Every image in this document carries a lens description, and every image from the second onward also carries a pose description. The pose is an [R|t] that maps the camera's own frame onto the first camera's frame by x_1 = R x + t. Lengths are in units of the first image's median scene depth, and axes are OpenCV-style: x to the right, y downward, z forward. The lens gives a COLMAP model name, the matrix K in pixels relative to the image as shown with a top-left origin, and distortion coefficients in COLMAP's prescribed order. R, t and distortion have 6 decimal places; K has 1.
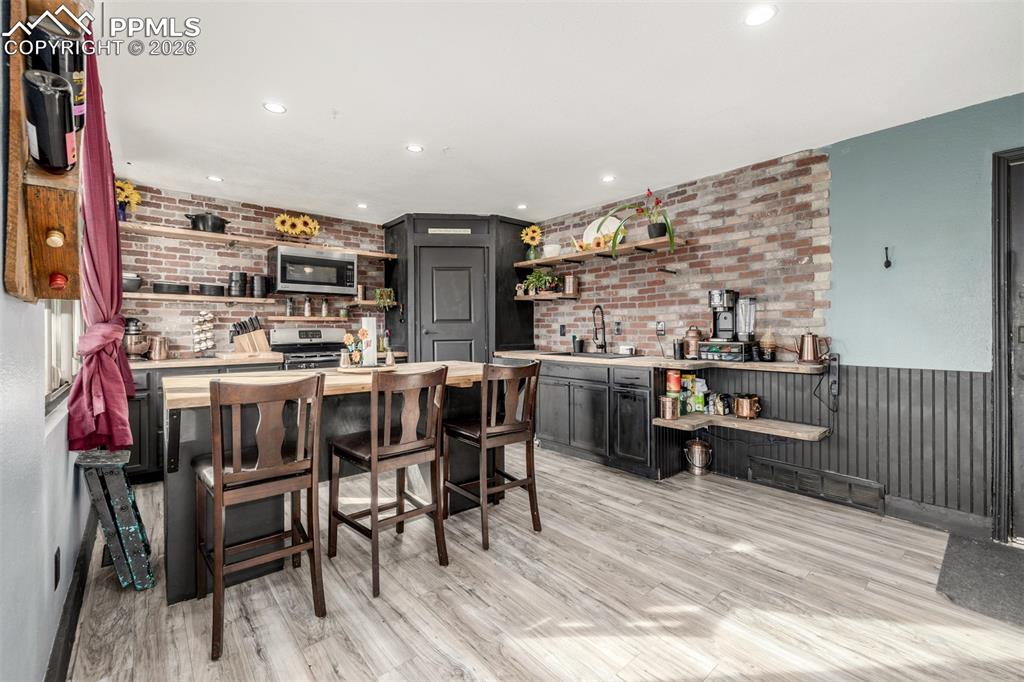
lens RADIAL K [[430.0, 0, 517.0], [0, 430.0, 331.6], [0, 0, 1]] dist [-0.001280, 0.000670]
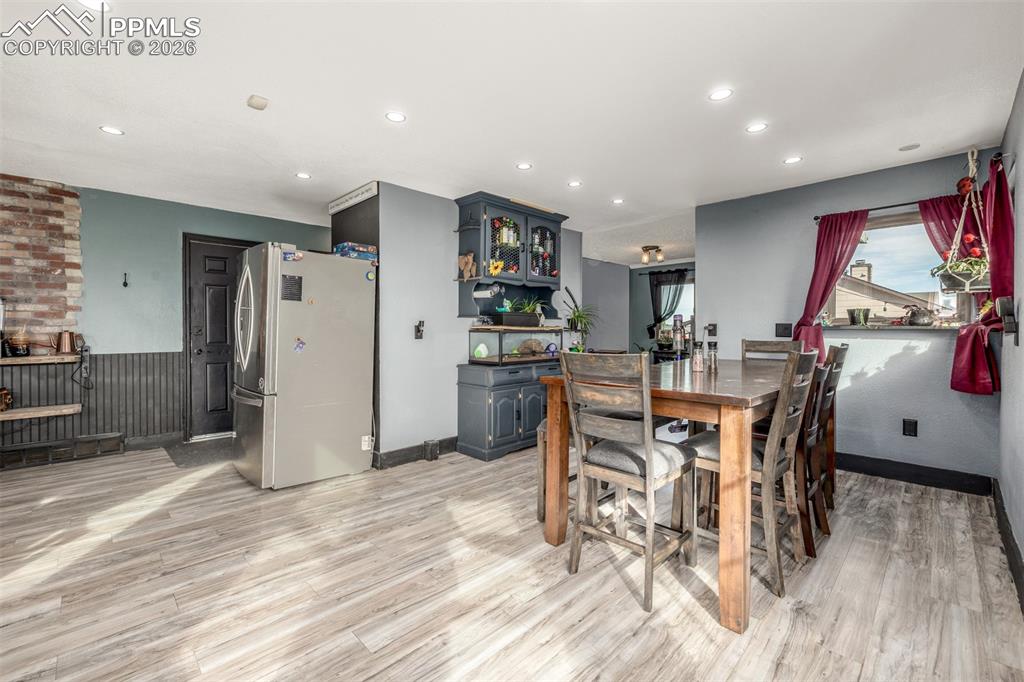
lens RADIAL K [[430.0, 0, 482.6], [0, 430.0, 331.1], [0, 0, 1]] dist [-0.001280, 0.000670]
pose [[-0.026008, -0.001360, 0.999661, -0.583609], [0.005228, 0.999985, 0.001497, 0.008352], [-0.999648, 0.005265, -0.026000, -0.180165]]
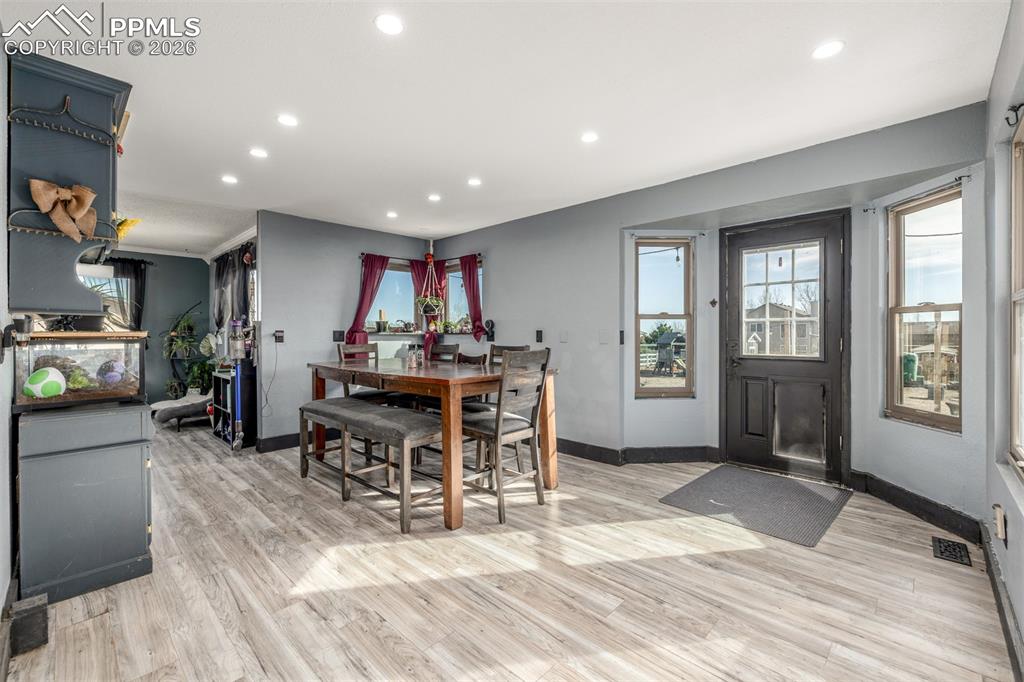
lens RADIAL K [[430.0, 0, 521.6], [0, 430.0, 334.9], [0, 0, 1]] dist [-0.001280, 0.000670]
pose [[-0.995709, 0.009648, -0.092035, 0.108538], [0.008780, 0.999913, 0.009832, -0.000807], [0.092122, 0.008982, -0.995707, 0.519961]]
